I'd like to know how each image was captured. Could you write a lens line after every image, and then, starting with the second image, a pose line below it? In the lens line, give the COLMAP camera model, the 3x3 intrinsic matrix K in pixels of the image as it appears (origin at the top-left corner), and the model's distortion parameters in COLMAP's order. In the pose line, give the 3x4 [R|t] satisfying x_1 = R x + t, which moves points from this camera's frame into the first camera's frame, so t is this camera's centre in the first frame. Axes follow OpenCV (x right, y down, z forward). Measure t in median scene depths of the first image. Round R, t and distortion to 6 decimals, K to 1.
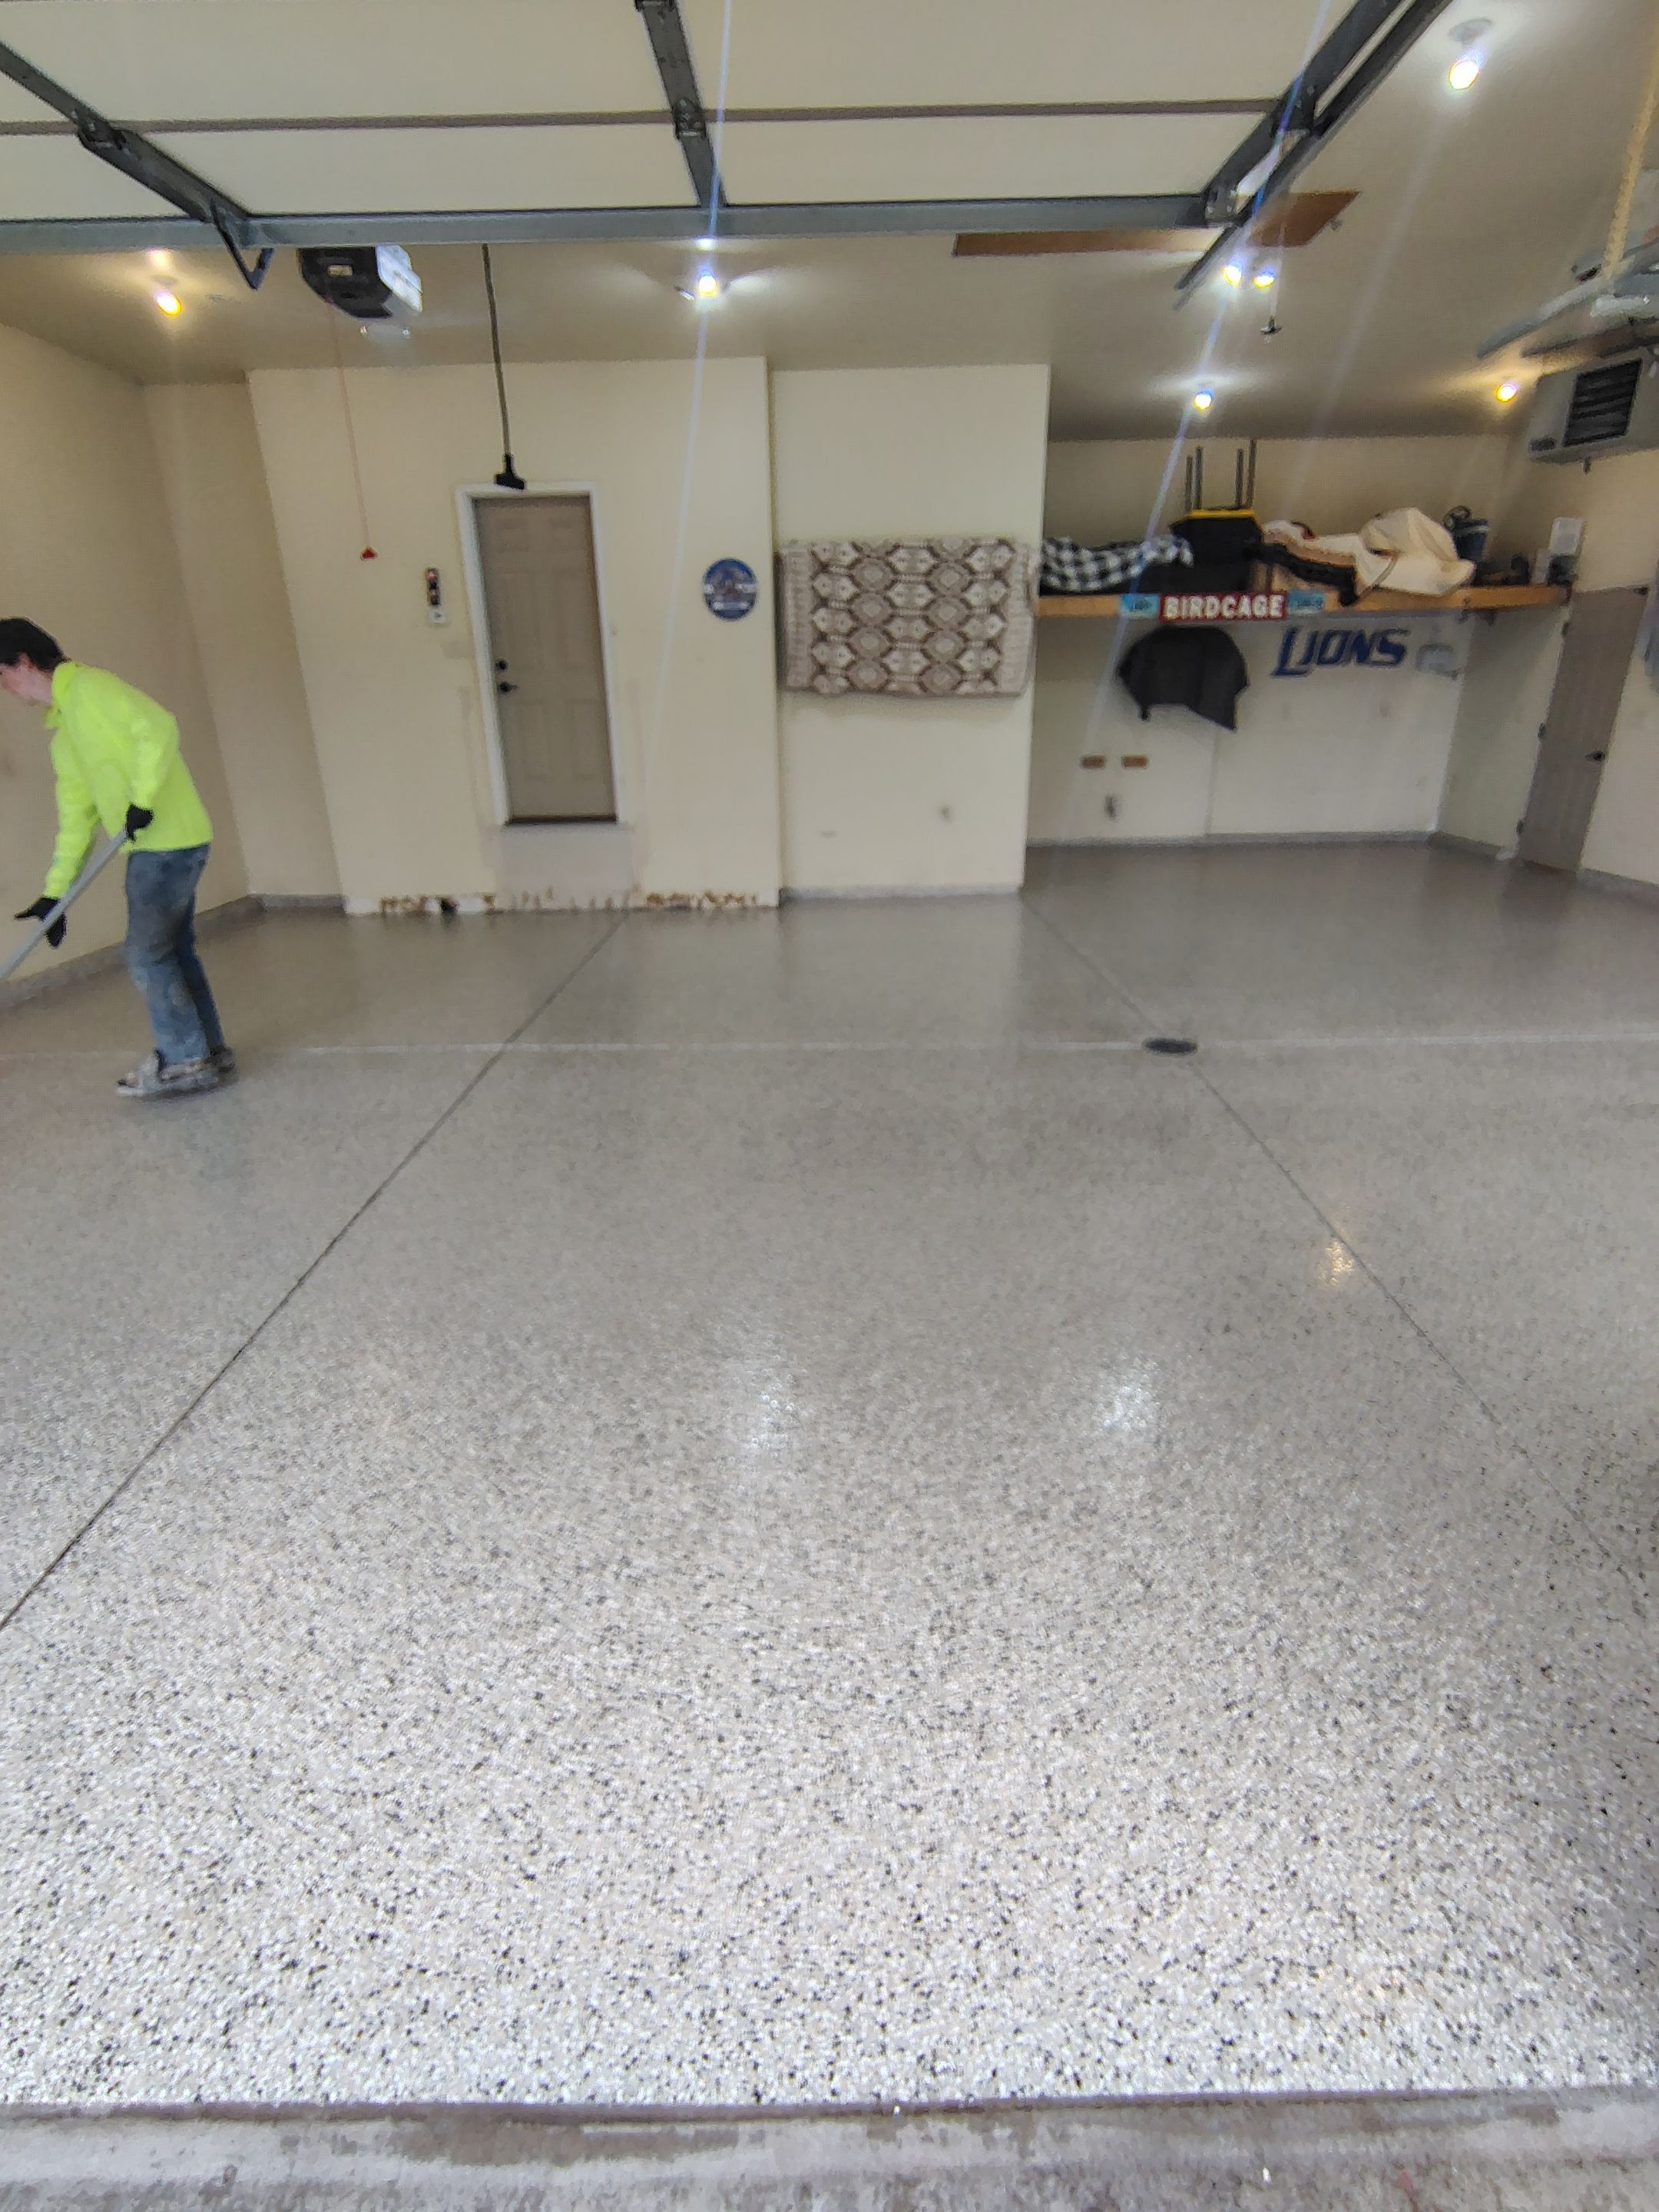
lens RADIAL K [[1052.6, 0, 822.7], [0, 1052.6, 1096.2], [0, 0, 1]] dist [-0.013305, 0.007947]
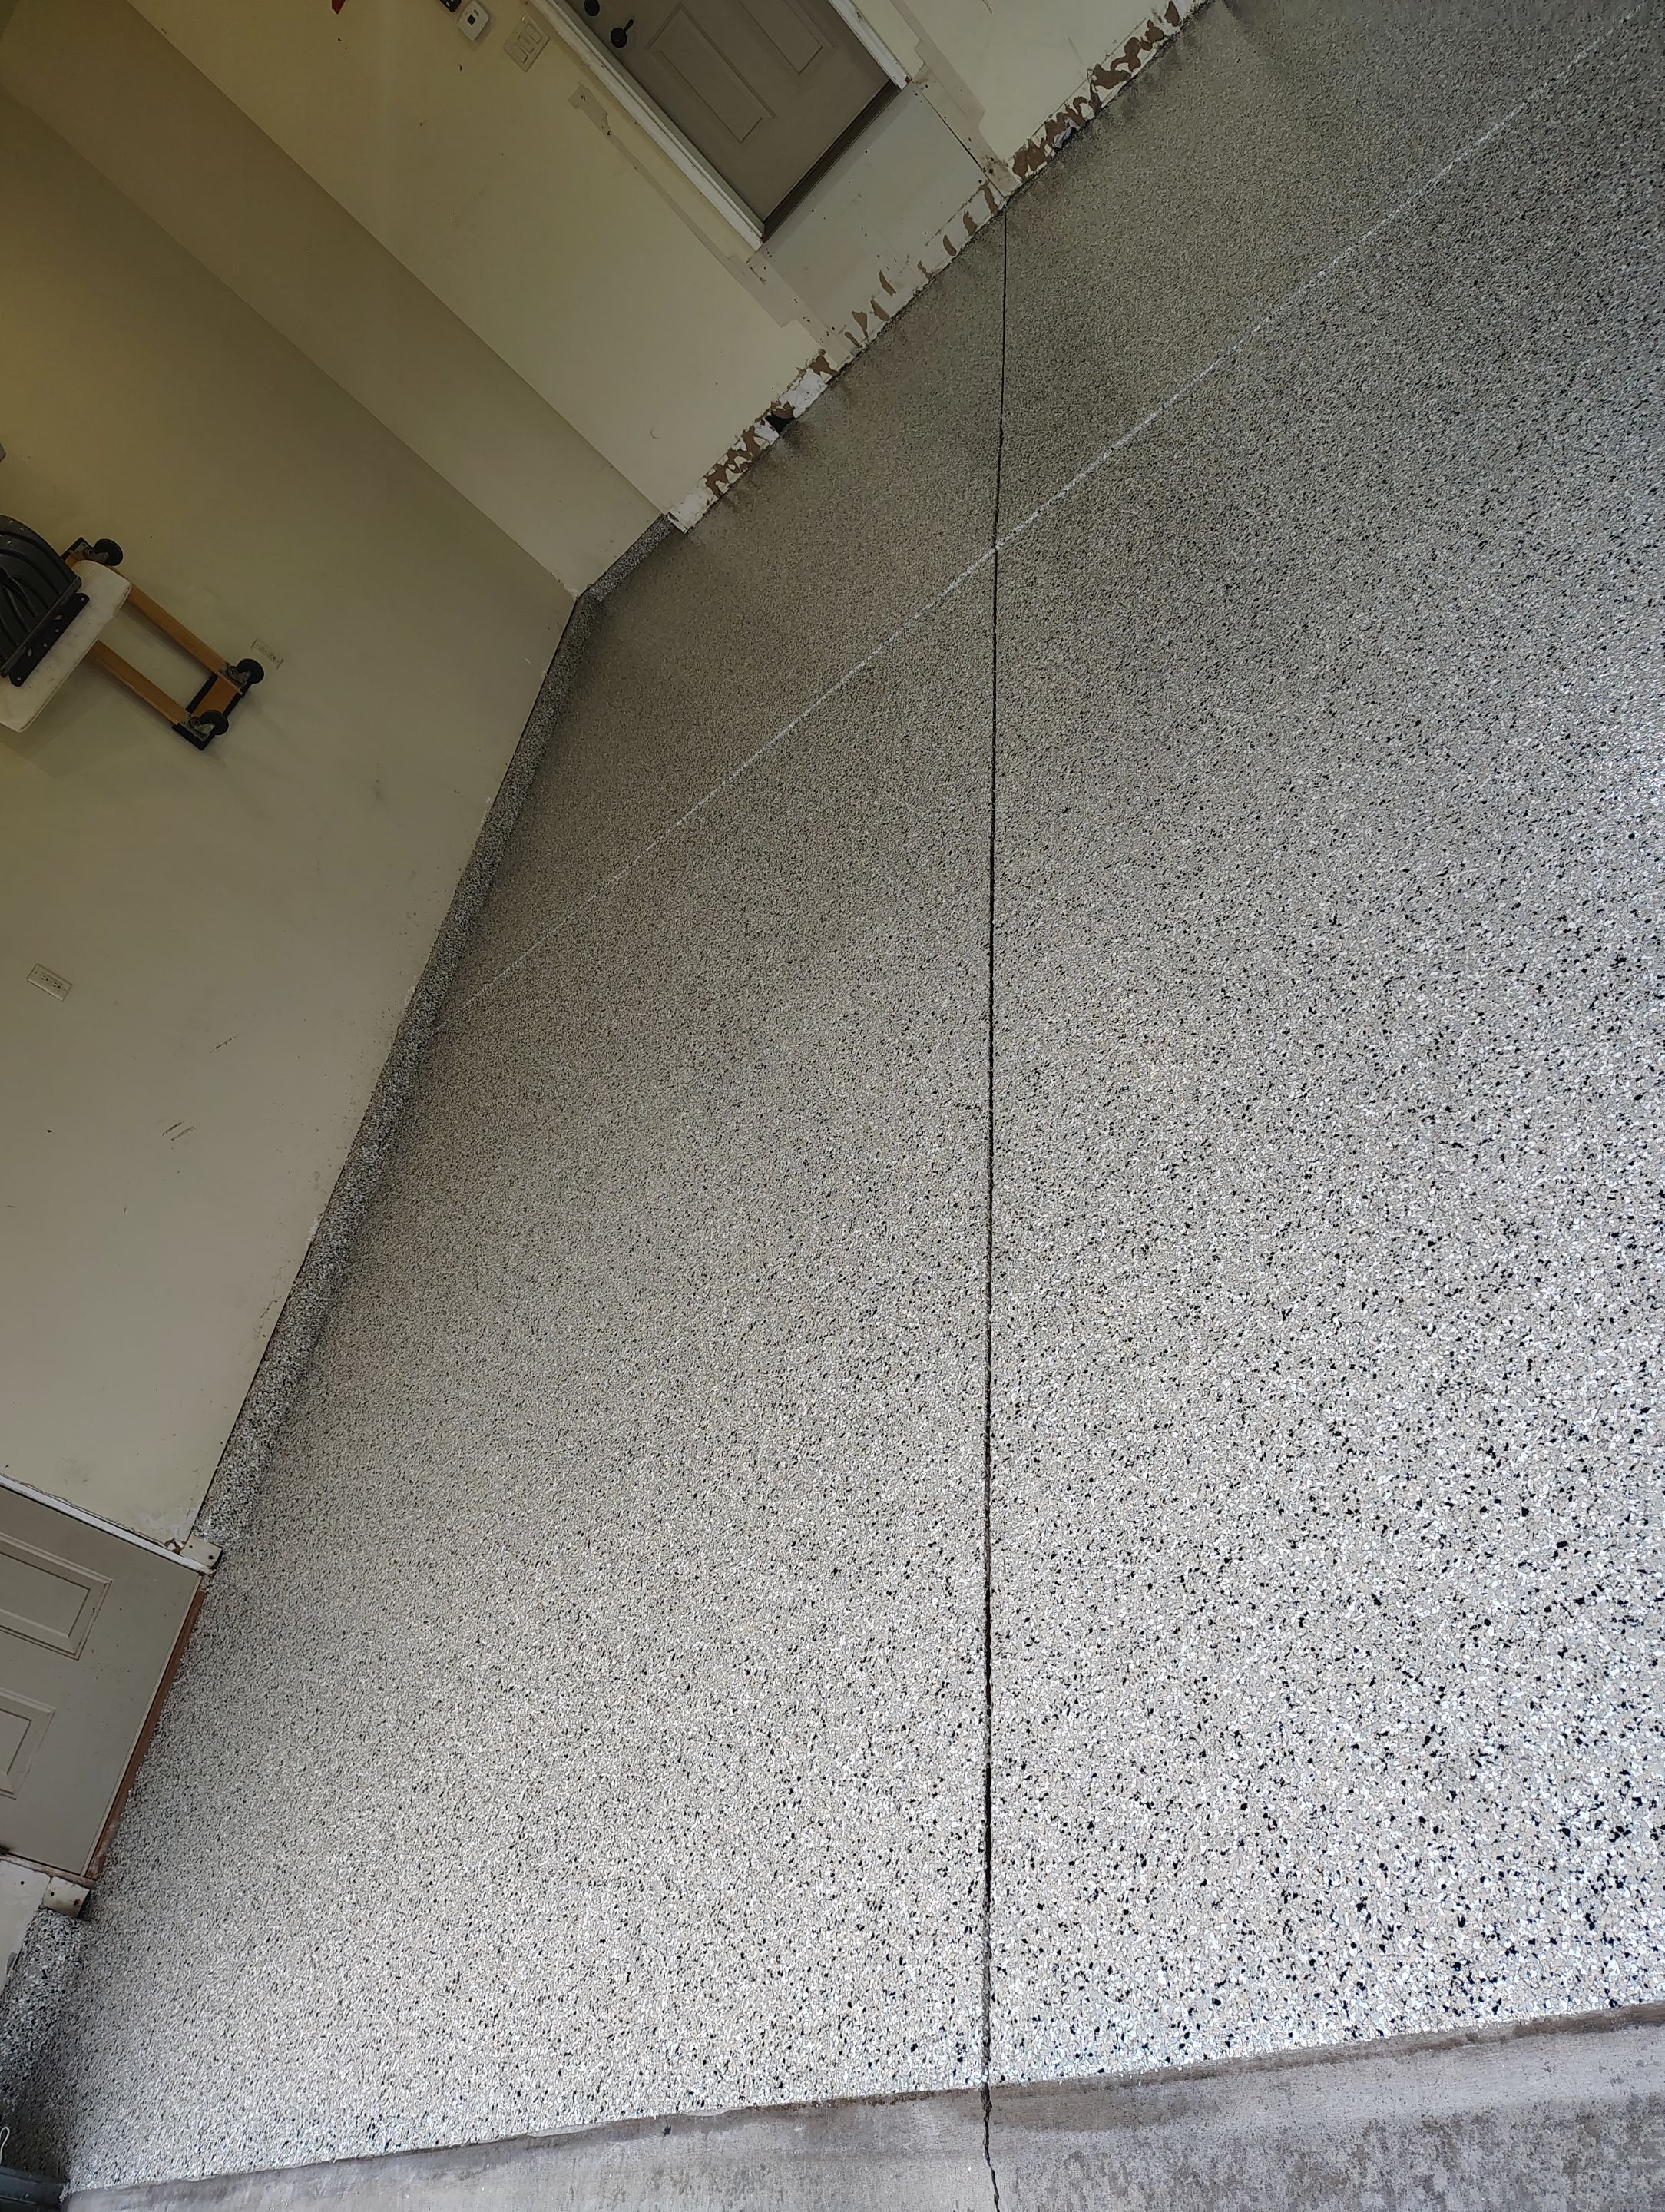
lens RADIAL K [[1508.9, 0, 864.2], [0, 1508.9, 1136.7], [0, 0, 1]] dist [0.031782, -0.047123]
pose [[0.728061, -0.439897, -0.525755, -0.097178], [0.612962, 0.761146, 0.211977, -0.047704], [0.306928, -0.476600, 0.823801, 0.160814]]
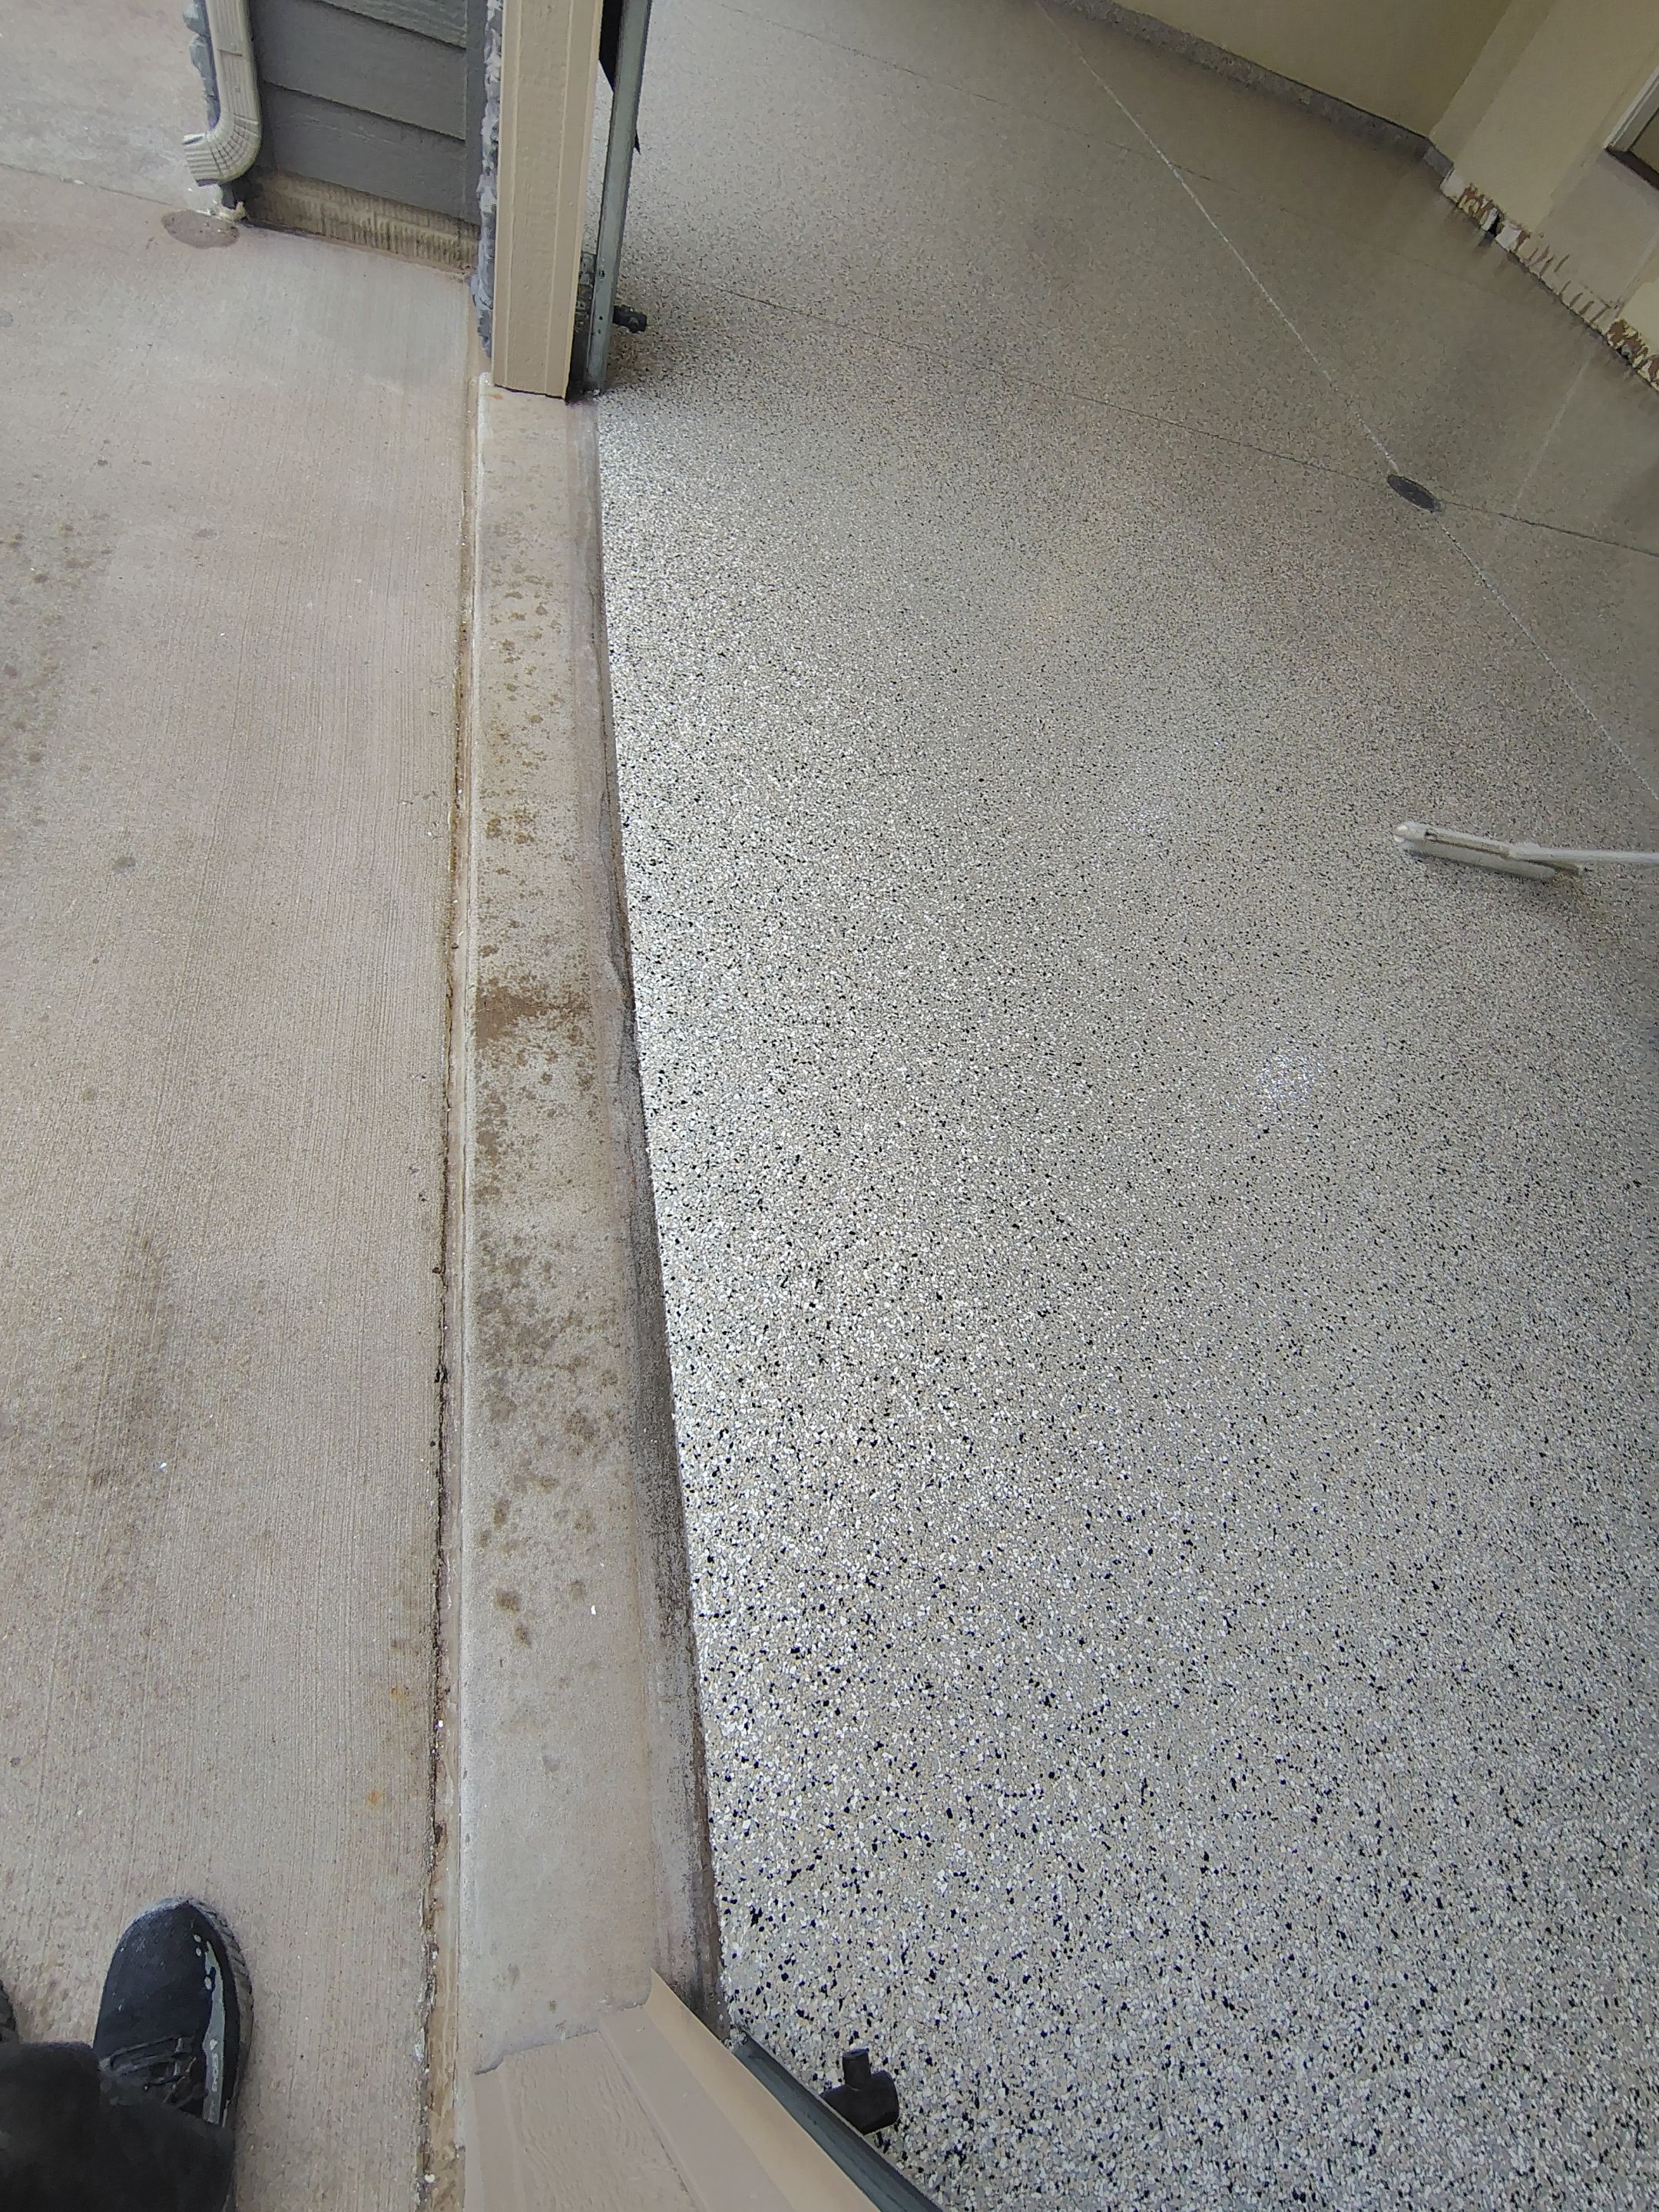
lens RADIAL K [[1063.1, 0, 822.2], [0, 1063.1, 1115.3], [0, 0, 1]] dist [-0.009055, 0.000811]
pose [[0.161477, 0.863106, -0.478512, 2.810820], [-0.618971, 0.466225, 0.632067, -0.144773], [0.768635, 0.194121, 0.609522, 0.538862]]
